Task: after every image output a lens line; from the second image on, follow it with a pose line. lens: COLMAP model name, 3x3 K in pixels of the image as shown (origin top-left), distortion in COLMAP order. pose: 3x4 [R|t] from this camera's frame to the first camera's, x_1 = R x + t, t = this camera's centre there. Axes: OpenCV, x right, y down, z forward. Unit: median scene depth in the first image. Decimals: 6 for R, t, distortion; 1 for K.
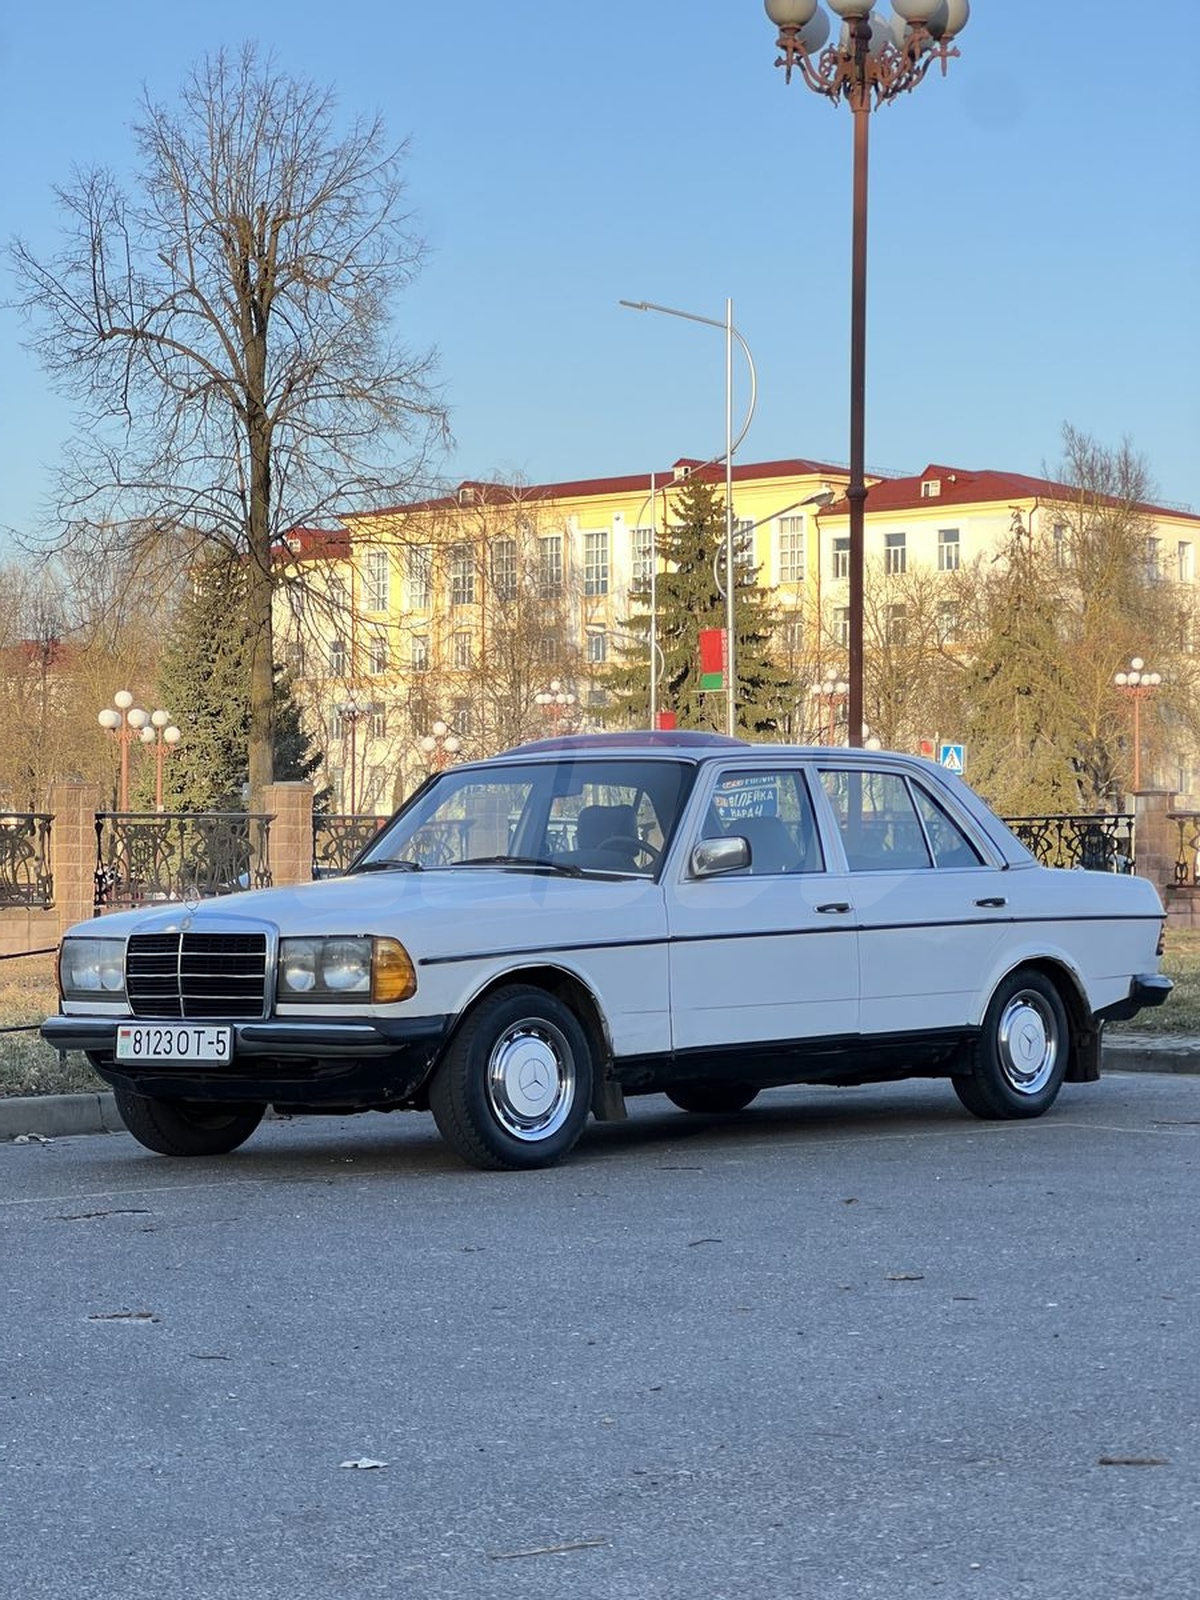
lens RADIAL K [[3633.7, 0, 600.0], [0, 3633.7, 800.0], [0, 0, 1]] dist [-0.417922, 11.594272]
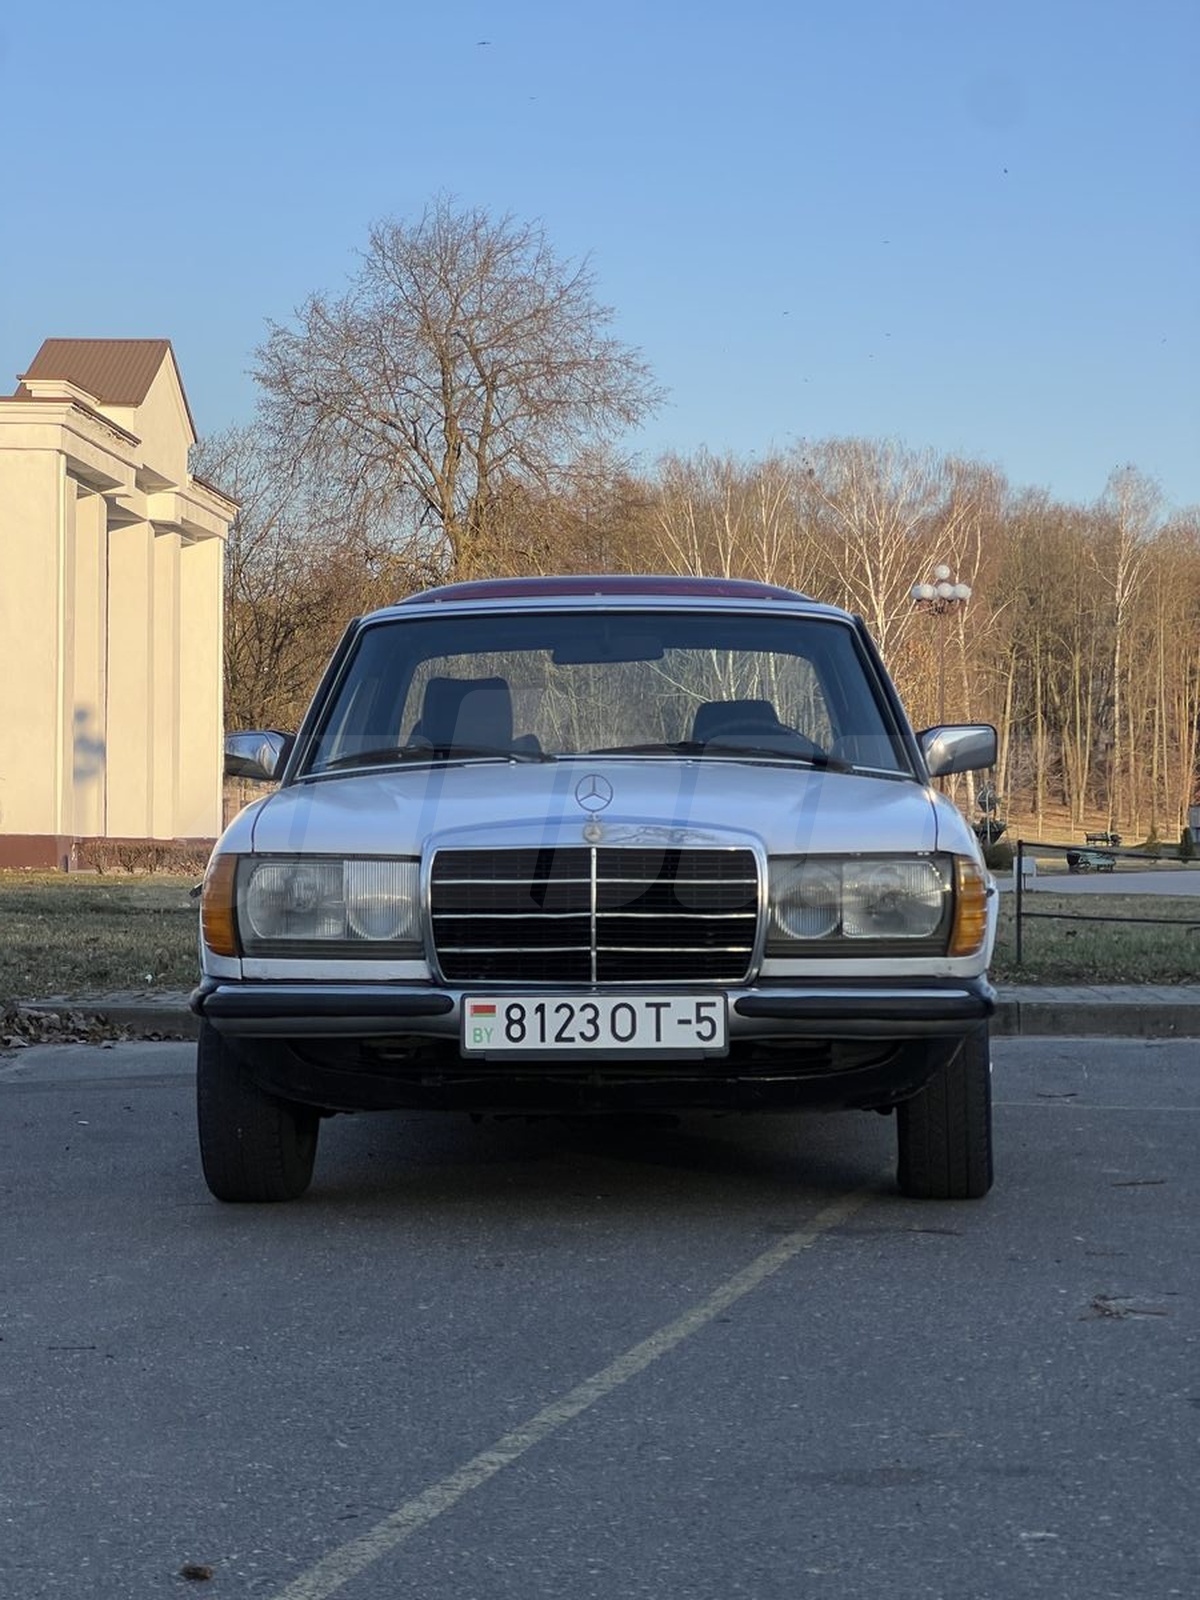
lens RADIAL K [[3633.7, 0, 600.0], [0, 3633.7, 800.0], [0, 0, 1]] dist [-0.417922, 11.594272]
pose [[0.759520, 0.016972, 0.650263, -0.452123], [-0.028399, 0.999572, 0.007081, 0.020682], [-0.649864, -0.023845, 0.759676, 0.449620]]
